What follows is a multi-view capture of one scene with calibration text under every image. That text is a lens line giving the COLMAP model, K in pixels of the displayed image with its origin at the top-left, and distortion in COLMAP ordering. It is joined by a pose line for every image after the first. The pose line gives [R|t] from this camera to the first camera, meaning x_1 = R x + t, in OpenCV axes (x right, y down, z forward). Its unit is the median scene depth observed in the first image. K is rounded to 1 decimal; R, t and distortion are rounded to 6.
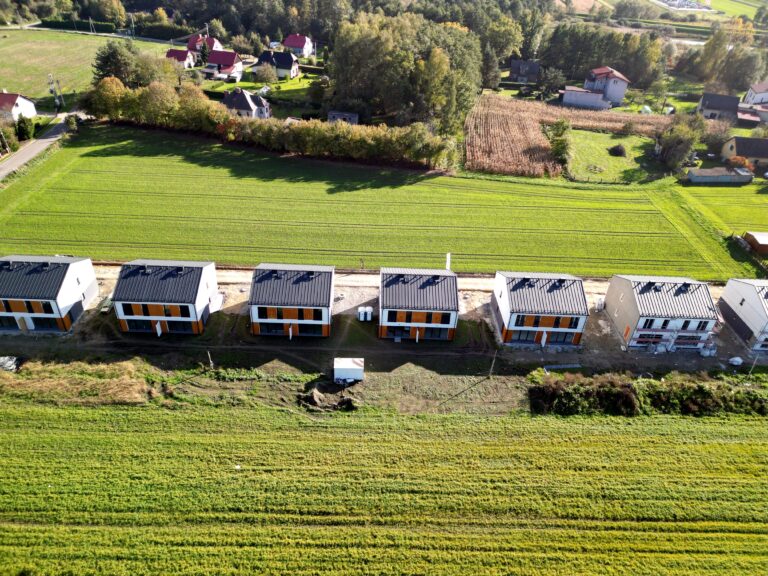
lens RADIAL K [[544.2, 0, 389.8], [0, 544.2, 289.5], [0, 0, 1]] dist [0.063505, -0.012395]
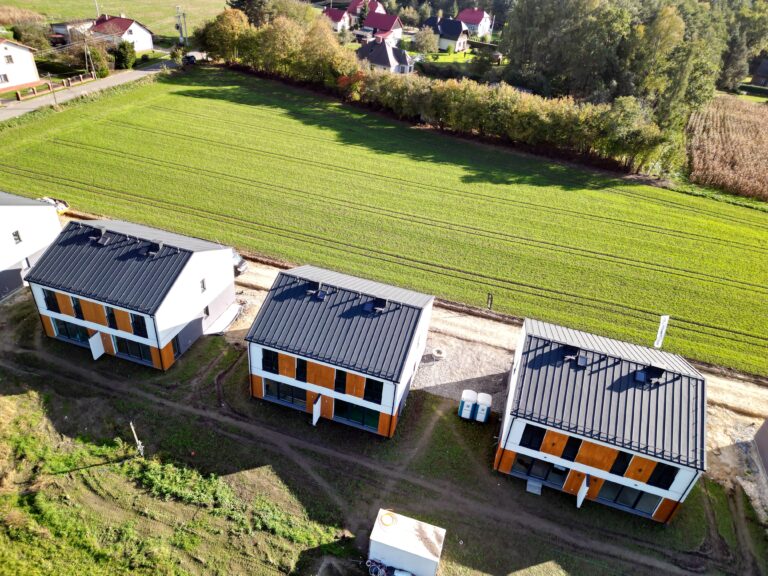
lens RADIAL K [[544.2, 0, 390.9], [0, 544.2, 287.2], [0, 0, 1]] dist [0.063505, -0.012395]
pose [[0.951408, 0.198119, -0.235736, -0.015737], [-0.206736, 0.978321, -0.012156, -0.026632], [0.228217, 0.060301, 0.971741, 0.355417]]
